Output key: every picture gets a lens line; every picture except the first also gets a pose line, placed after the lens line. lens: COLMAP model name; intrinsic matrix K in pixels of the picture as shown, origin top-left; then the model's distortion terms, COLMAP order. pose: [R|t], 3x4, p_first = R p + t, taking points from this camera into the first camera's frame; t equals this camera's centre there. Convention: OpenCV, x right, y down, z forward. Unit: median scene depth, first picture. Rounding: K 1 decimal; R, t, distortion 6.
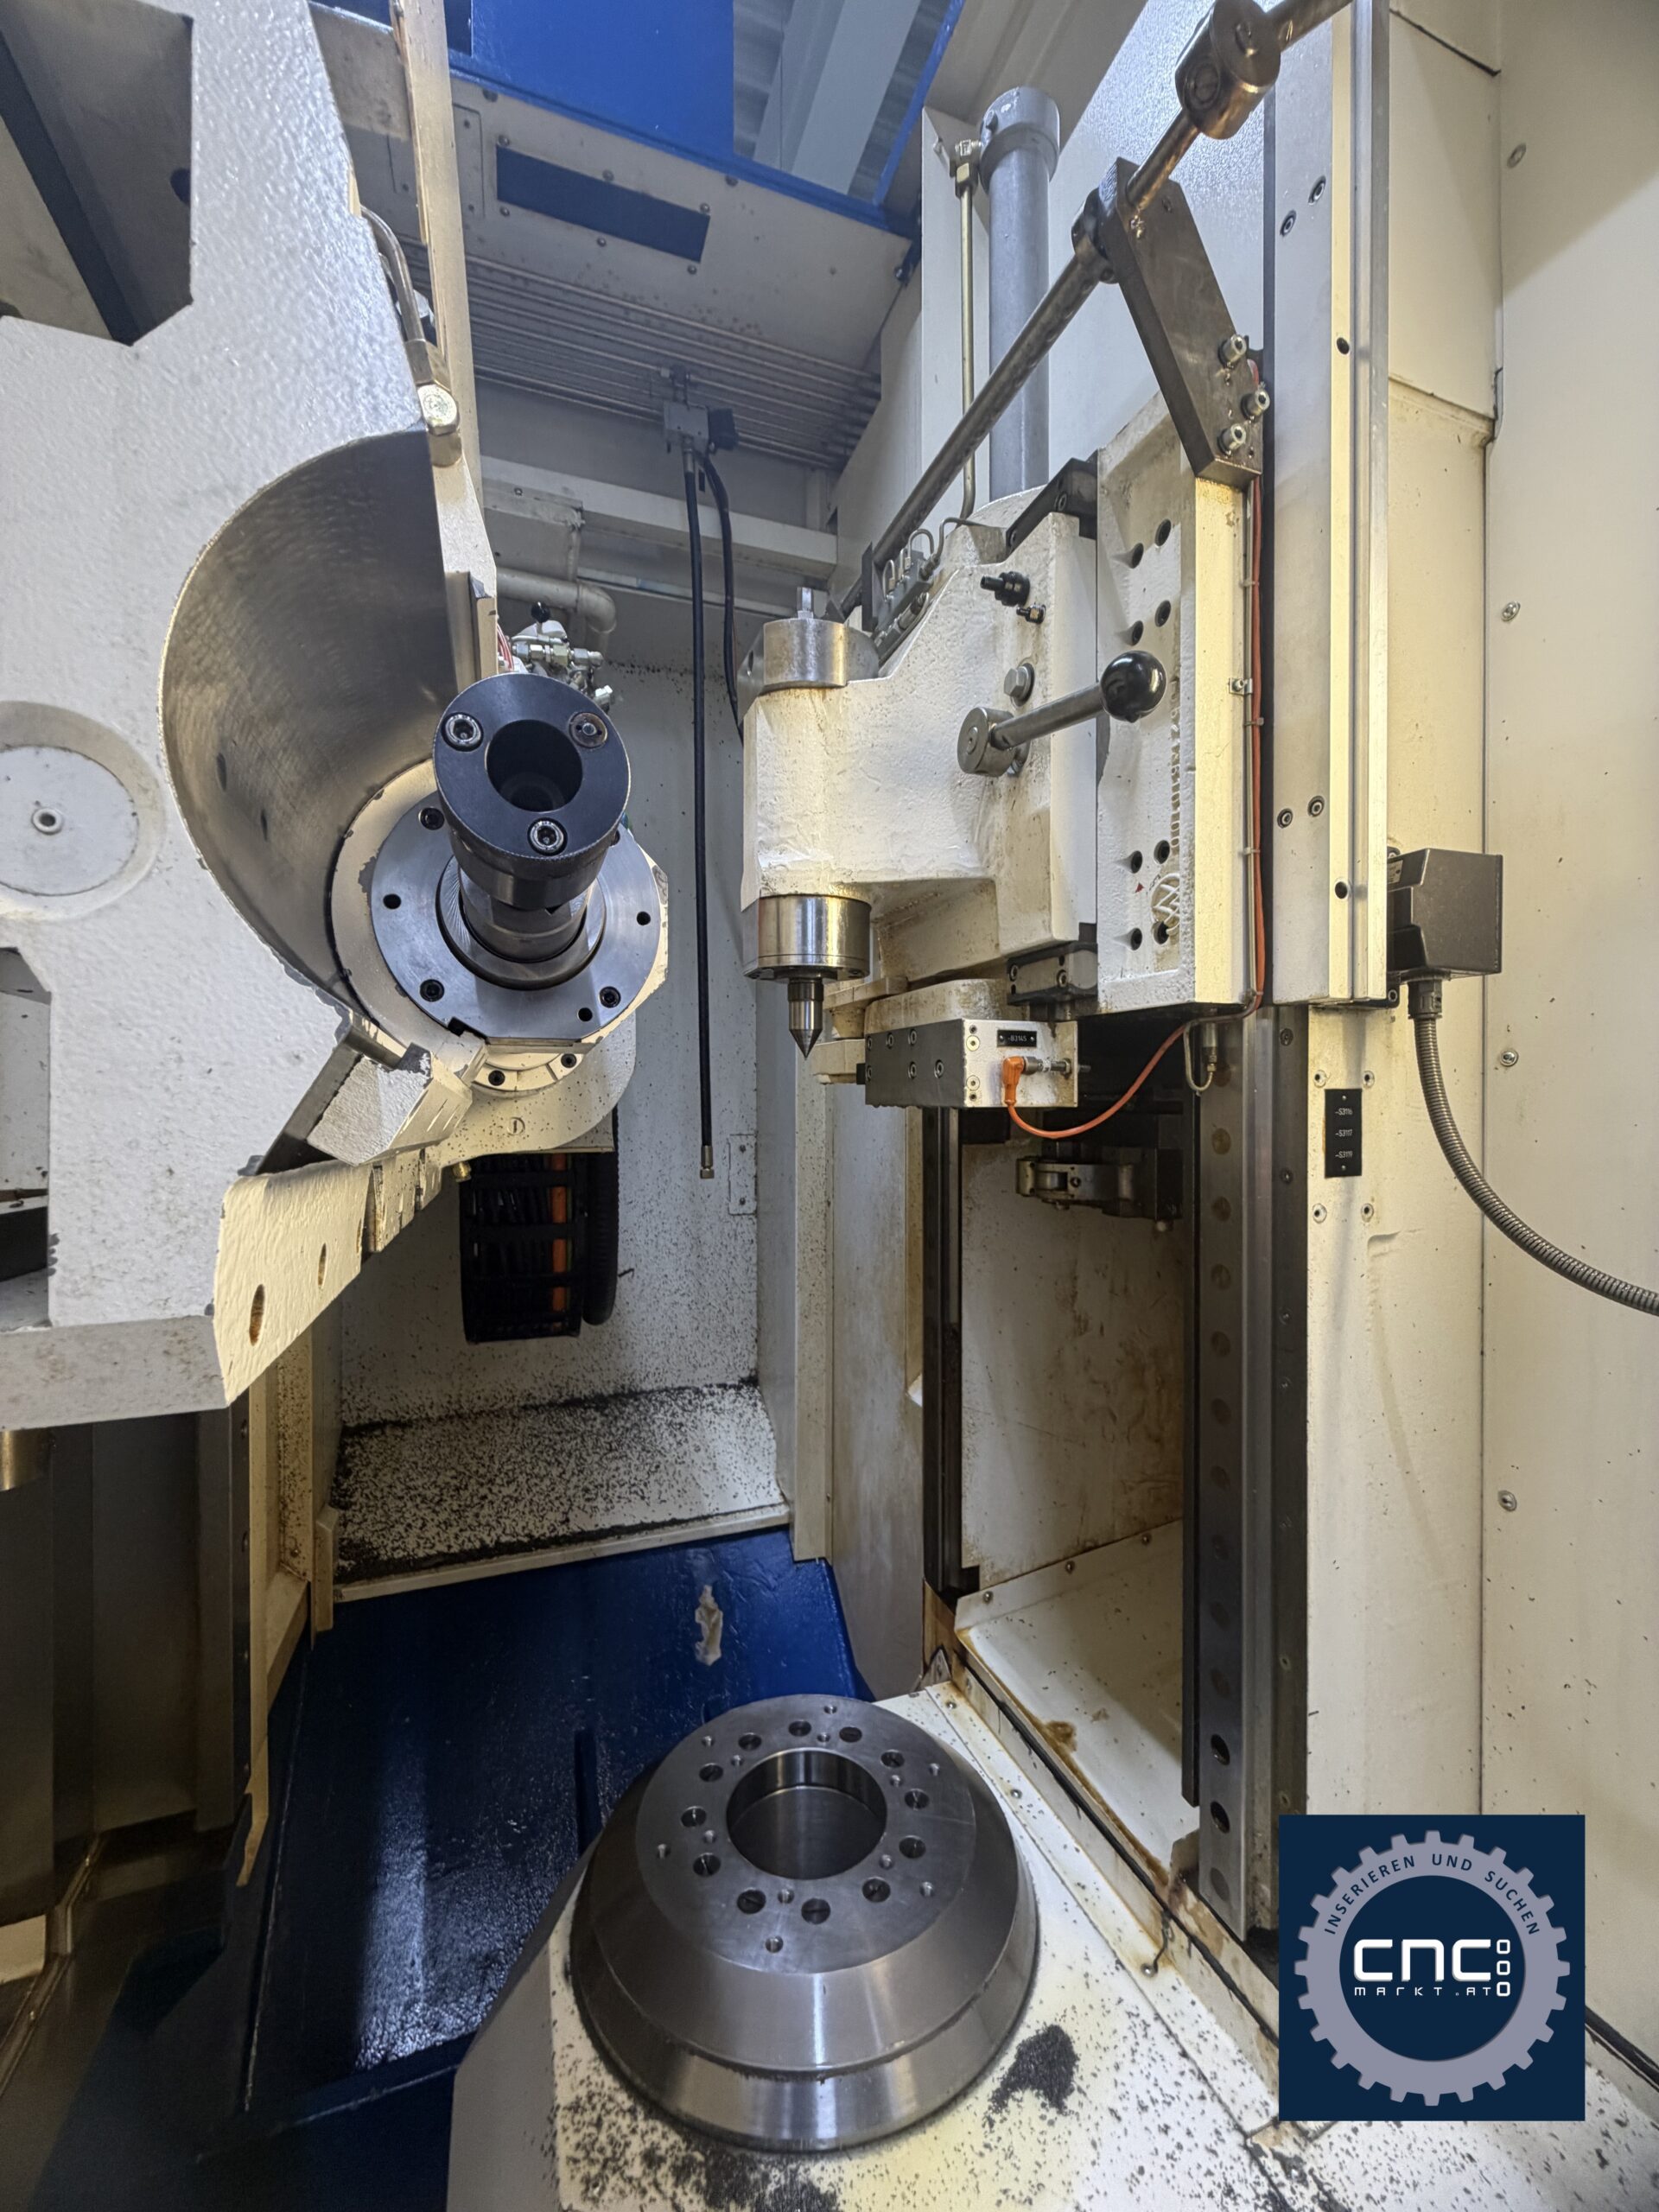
lens RADIAL K [[883.5, 0, 829.5], [0, 883.5, 1106.0], [0, 0, 1]] dist [0.000640, -0.000018]
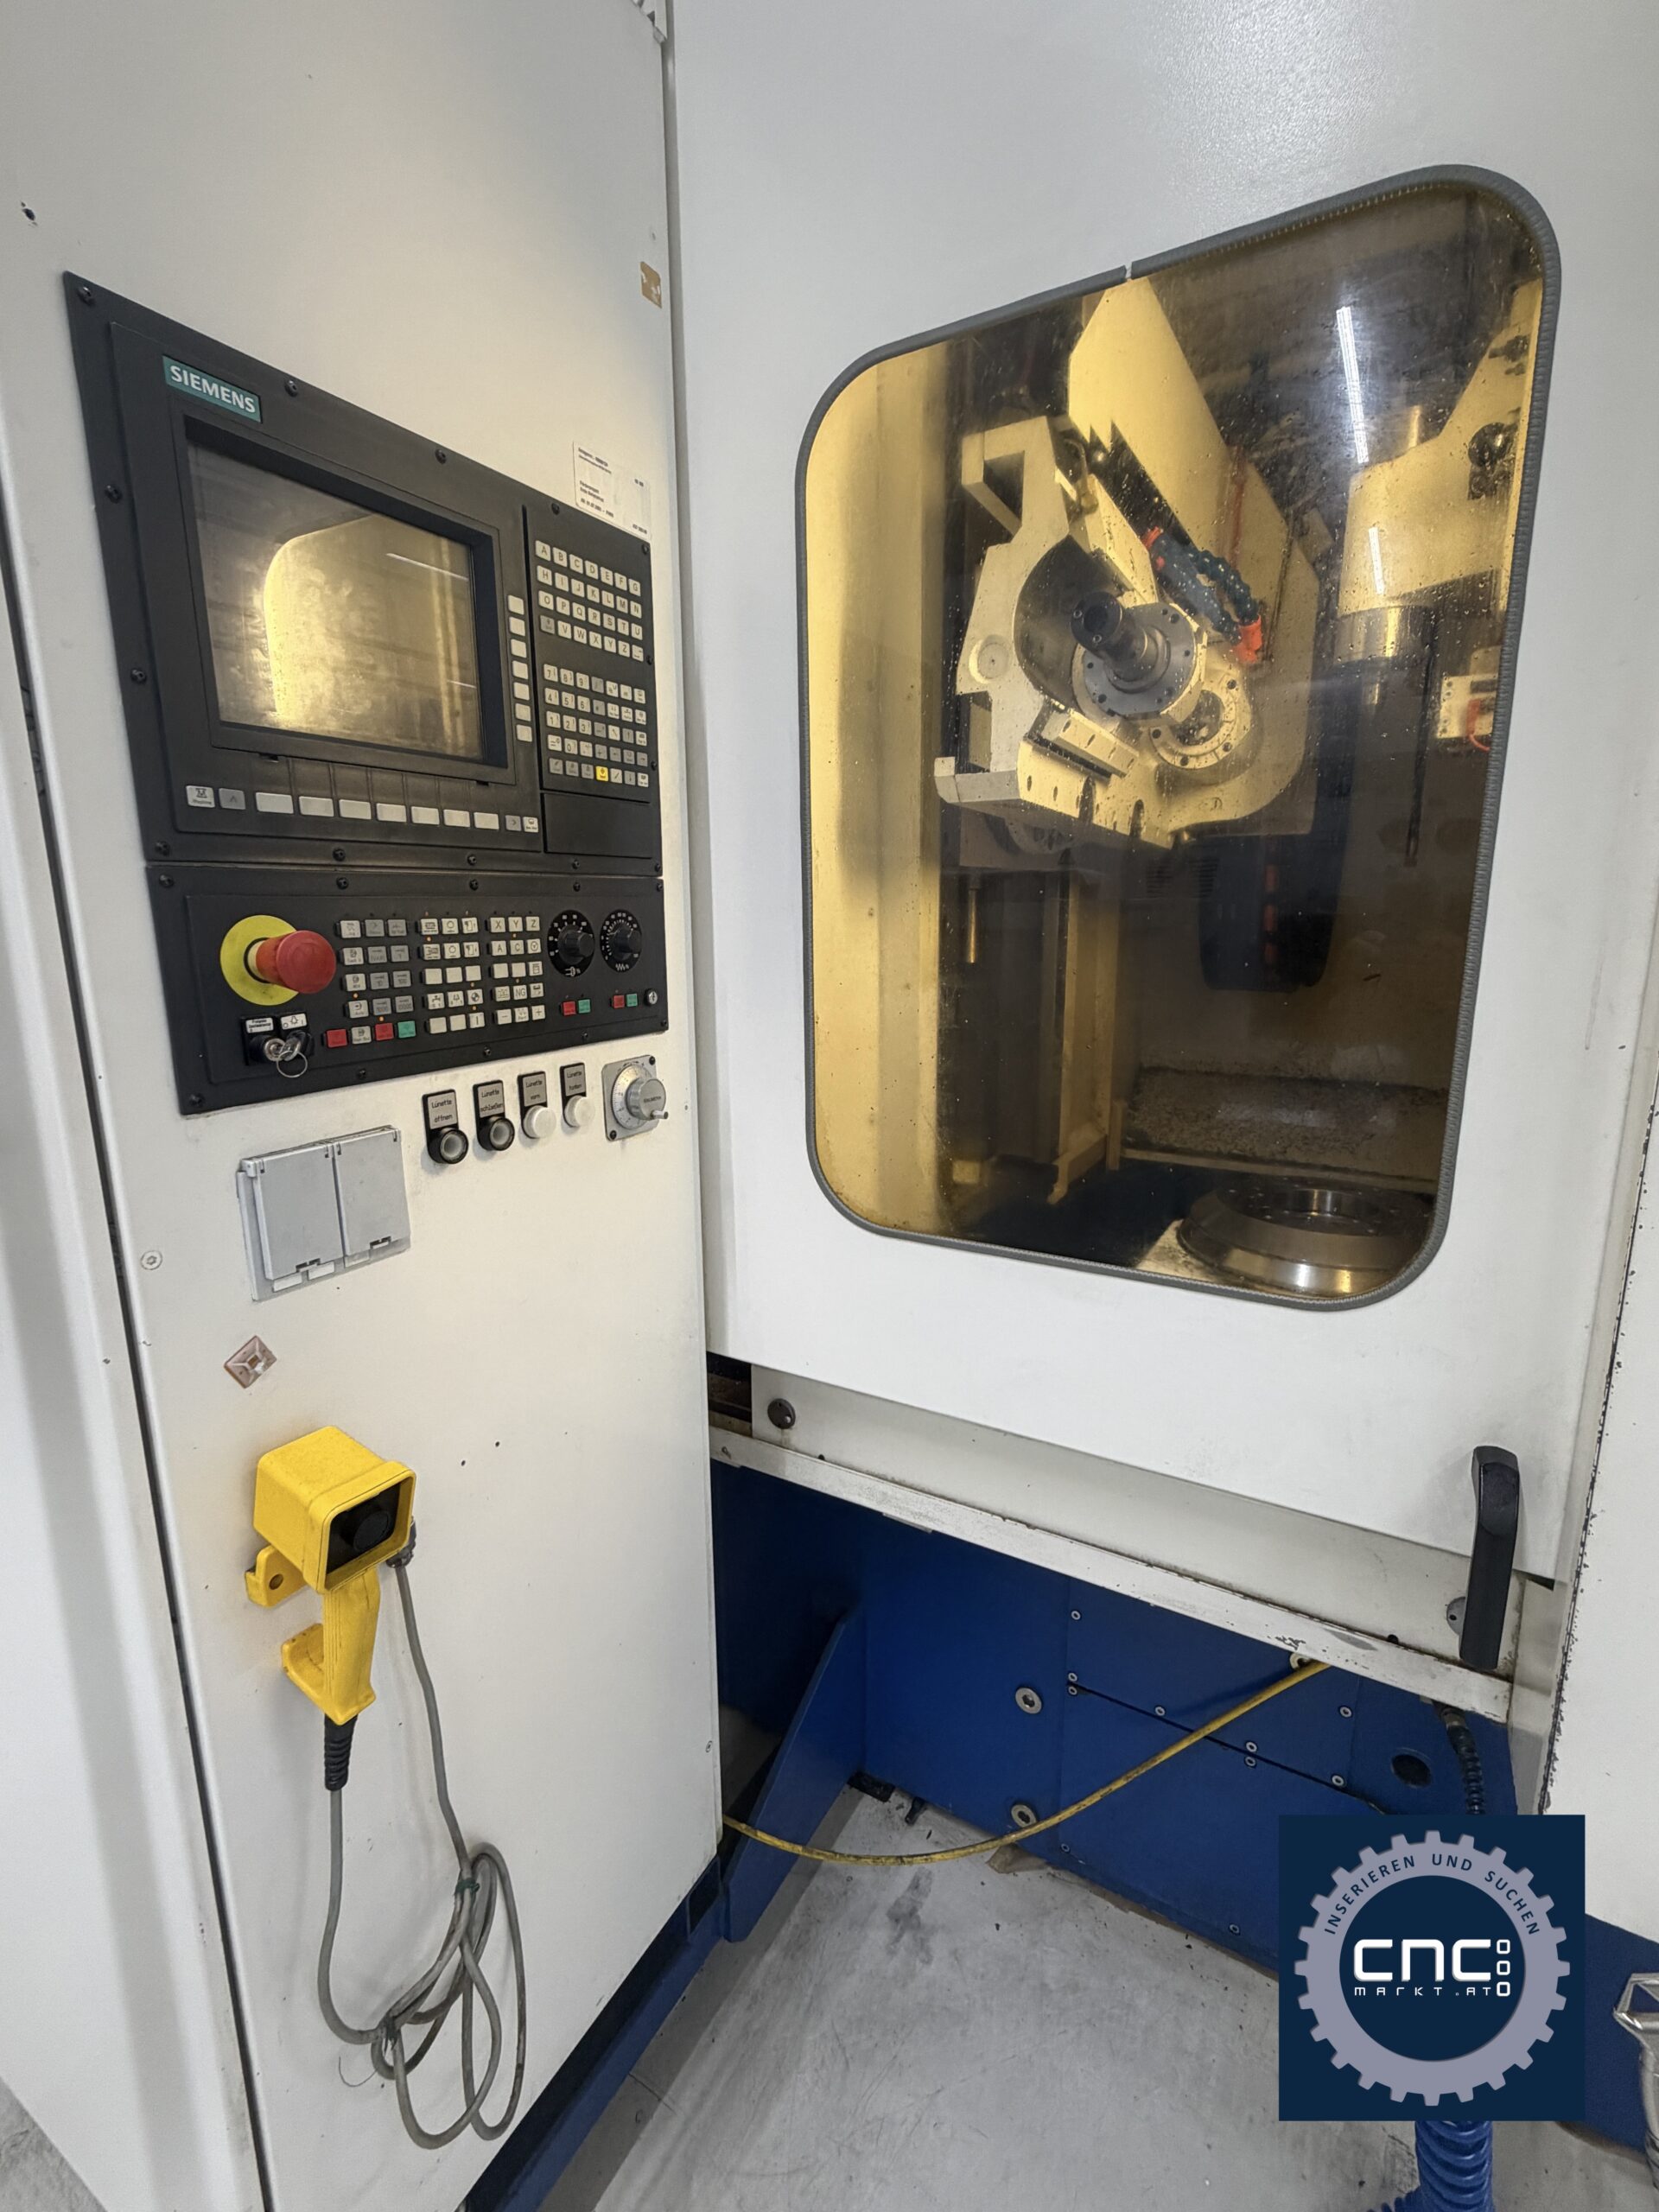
lens RADIAL K [[980.0, 0, 829.5], [0, 980.0, 1106.0], [0, 0, 1]] dist [-0.001861, -0.000913]
pose [[0.635648, 0.151487, -0.756970, 0.616253], [0.002576, 0.980136, 0.198311, 0.206424], [0.771975, -0.128006, 0.622631, -0.692209]]
